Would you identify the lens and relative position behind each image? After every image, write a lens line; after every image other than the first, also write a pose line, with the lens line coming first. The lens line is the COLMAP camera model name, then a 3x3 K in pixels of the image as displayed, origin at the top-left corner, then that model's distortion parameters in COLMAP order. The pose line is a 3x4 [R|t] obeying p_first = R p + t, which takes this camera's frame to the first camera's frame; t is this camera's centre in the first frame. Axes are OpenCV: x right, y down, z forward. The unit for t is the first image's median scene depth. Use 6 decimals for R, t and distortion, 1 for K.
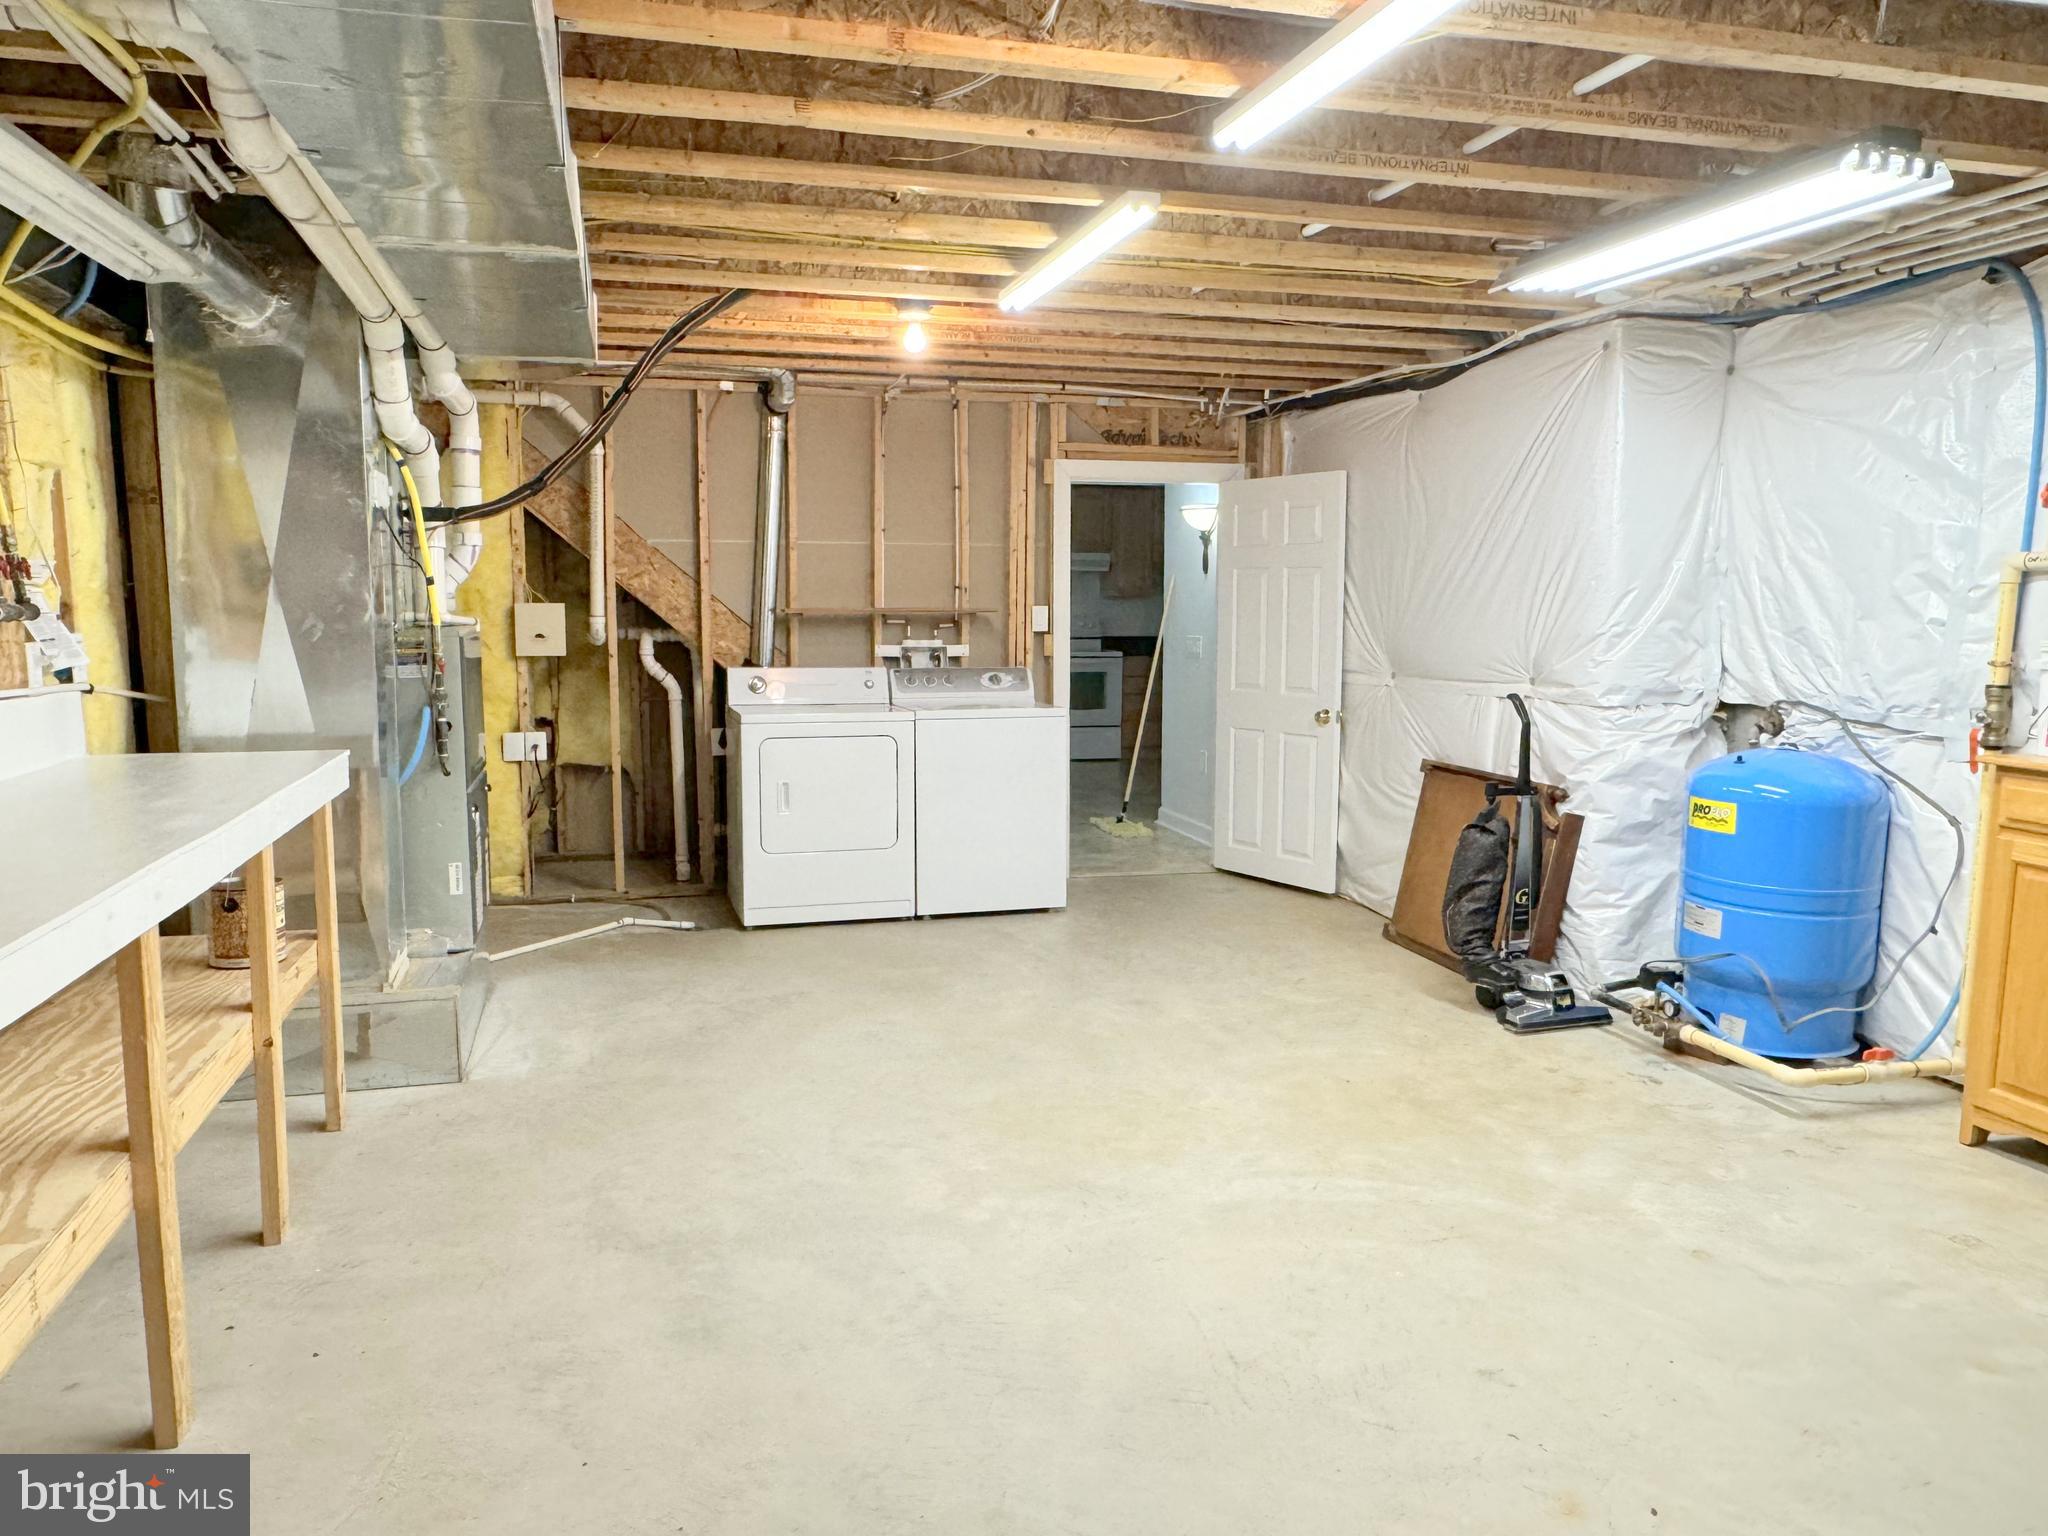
lens RADIAL K [[1432.9, 0, 1017.4], [0, 1432.9, 765.5], [0, 0, 1]] dist [-0.004281, -0.001764]
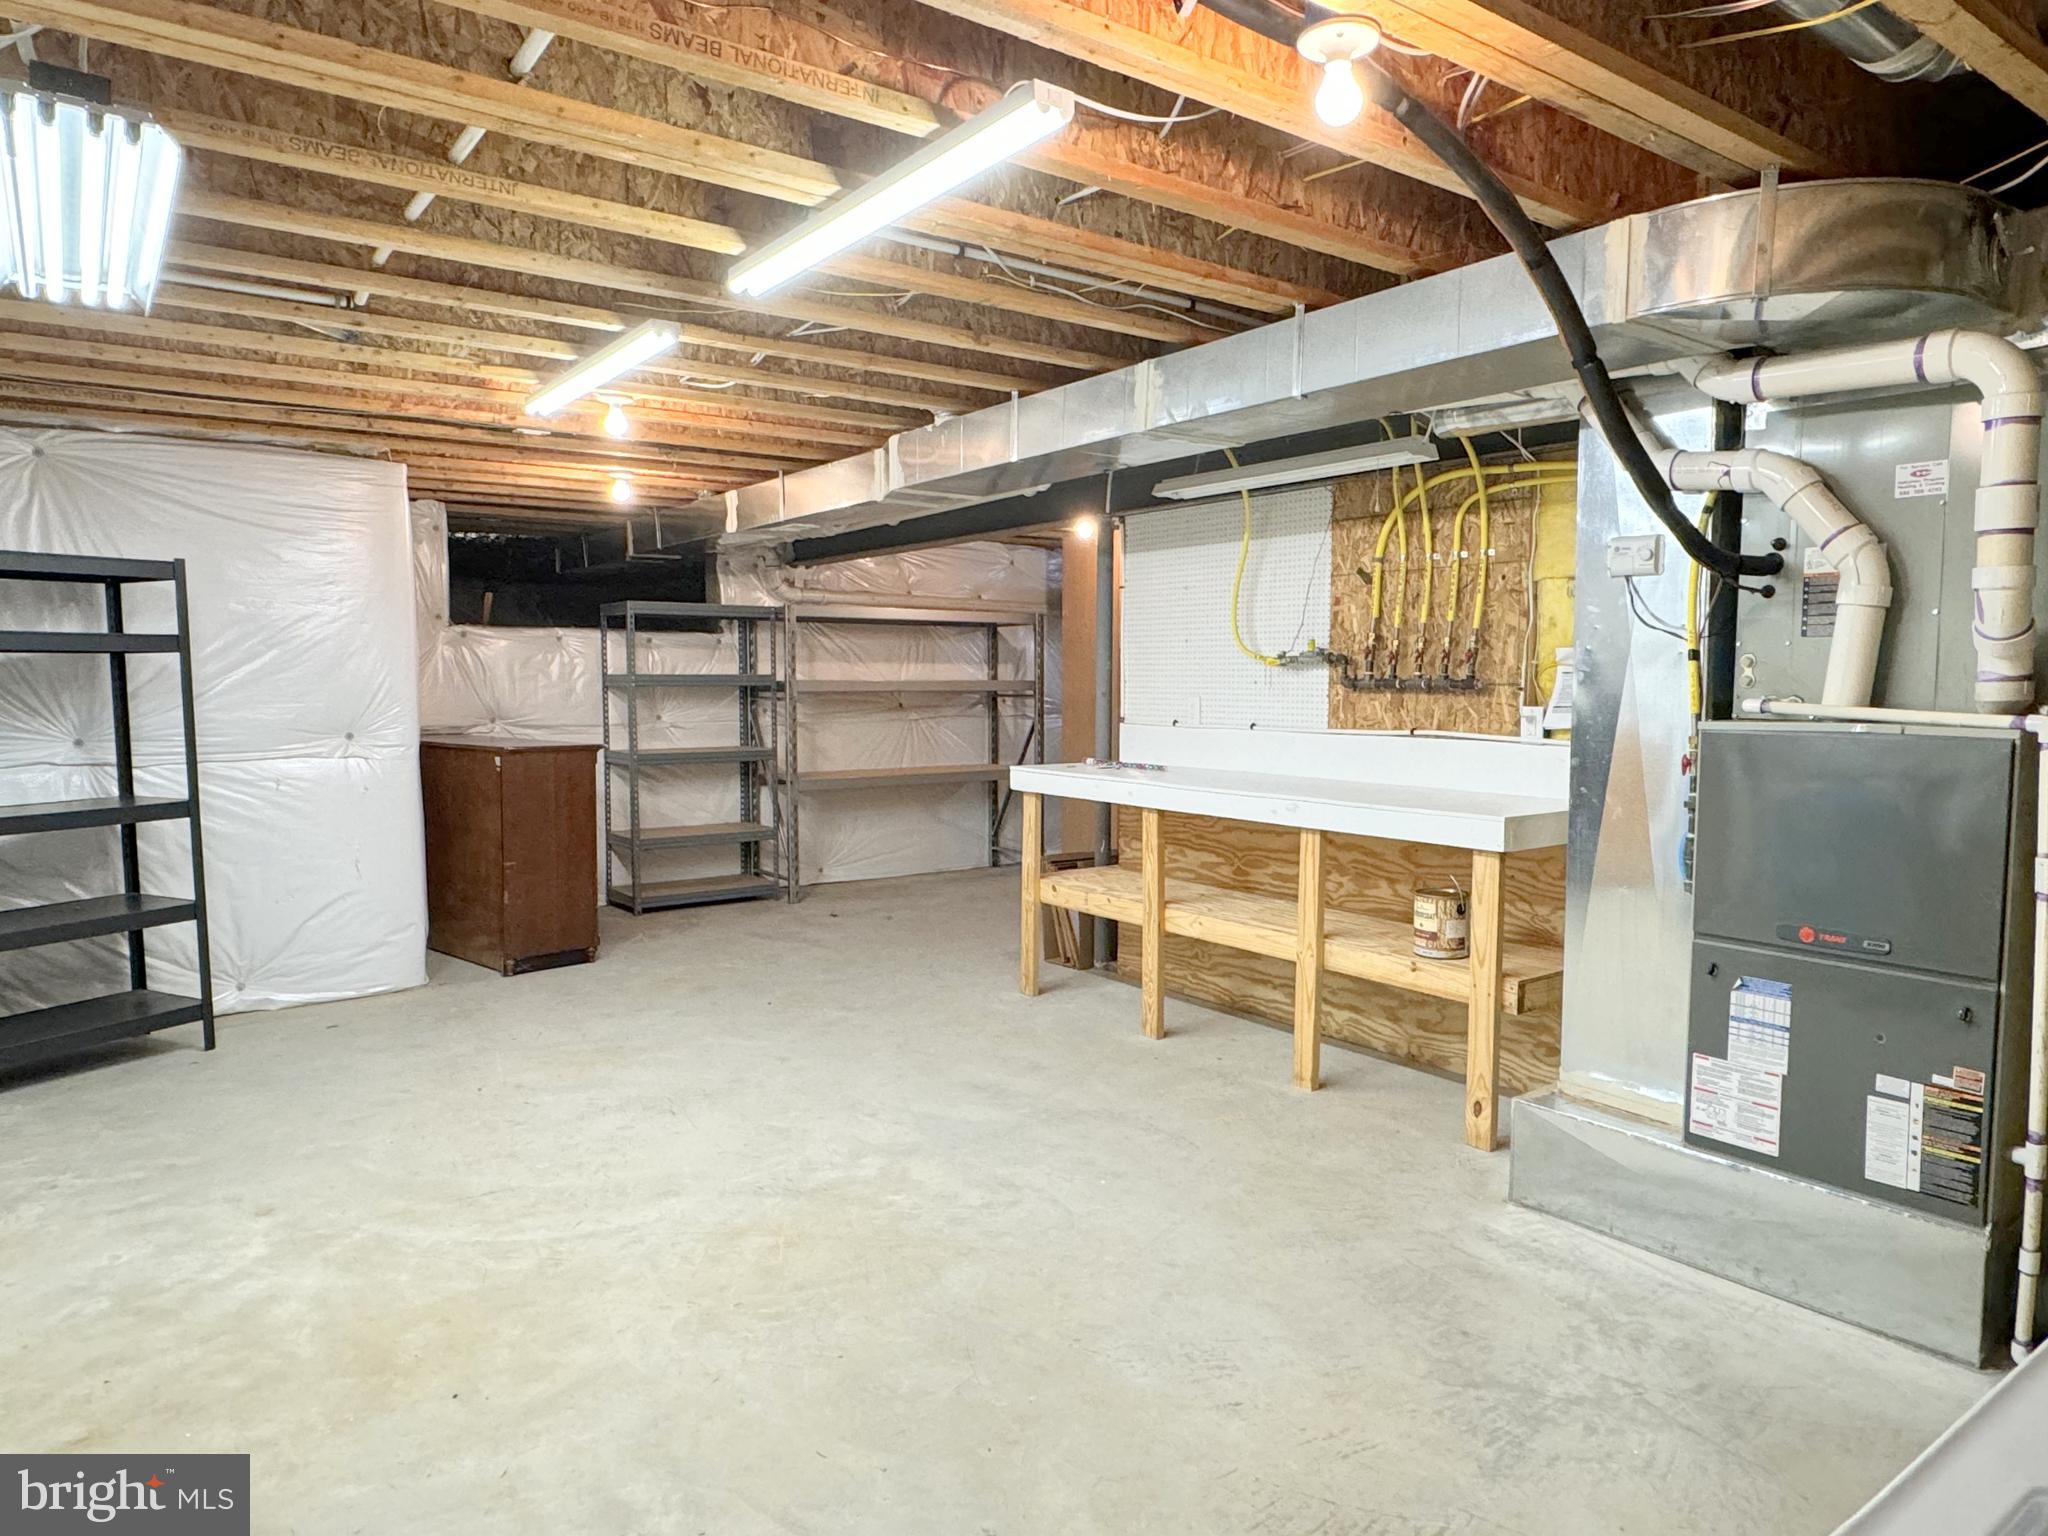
lens RADIAL K [[1296.0, 0, 1020.0], [0, 1296.0, 776.1], [0, 0, 1]] dist [0.001262, 0.000991]
pose [[-0.935718, 0.023782, -0.351946, 0.223076], [-0.046795, 0.980538, 0.190669, -0.220775], [0.349631, 0.194882, -0.916395, 1.859017]]
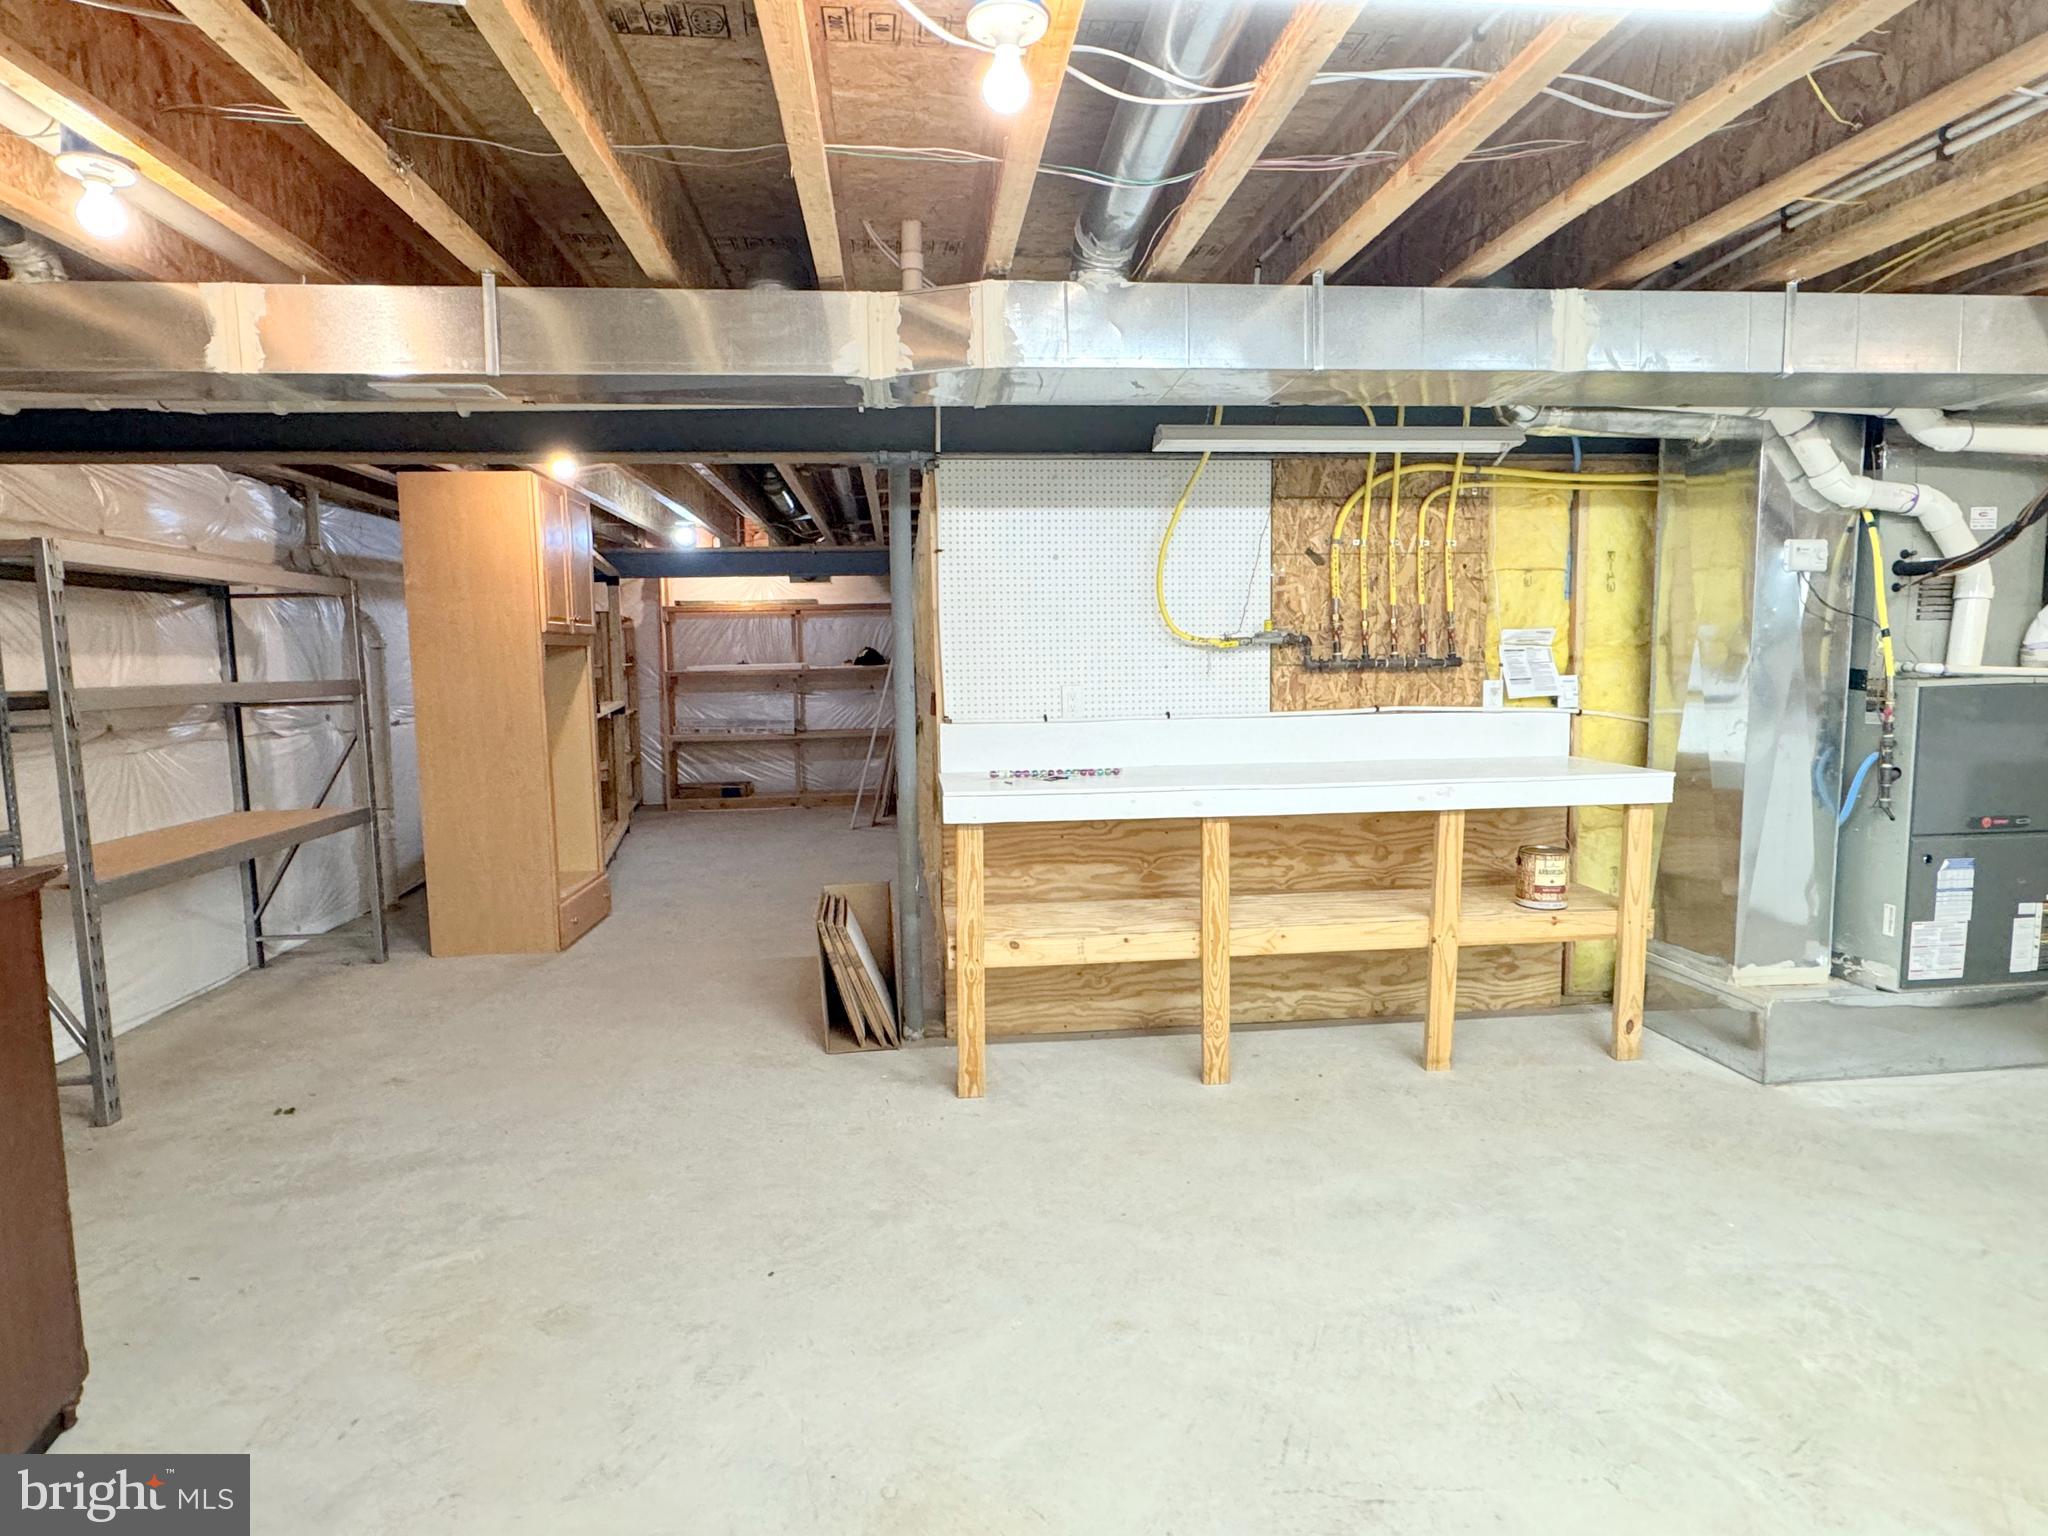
lens RADIAL K [[1116.0, 0, 1019.0], [0, 1116.0, 769.8], [0, 0, 1]] dist [-0.004369, -0.000550]
pose [[-0.164346, 0.100995, -0.981219, 0.616618], [-0.104787, 0.987328, 0.119175, -0.073036], [0.980821, 0.122405, -0.151680, 0.620109]]
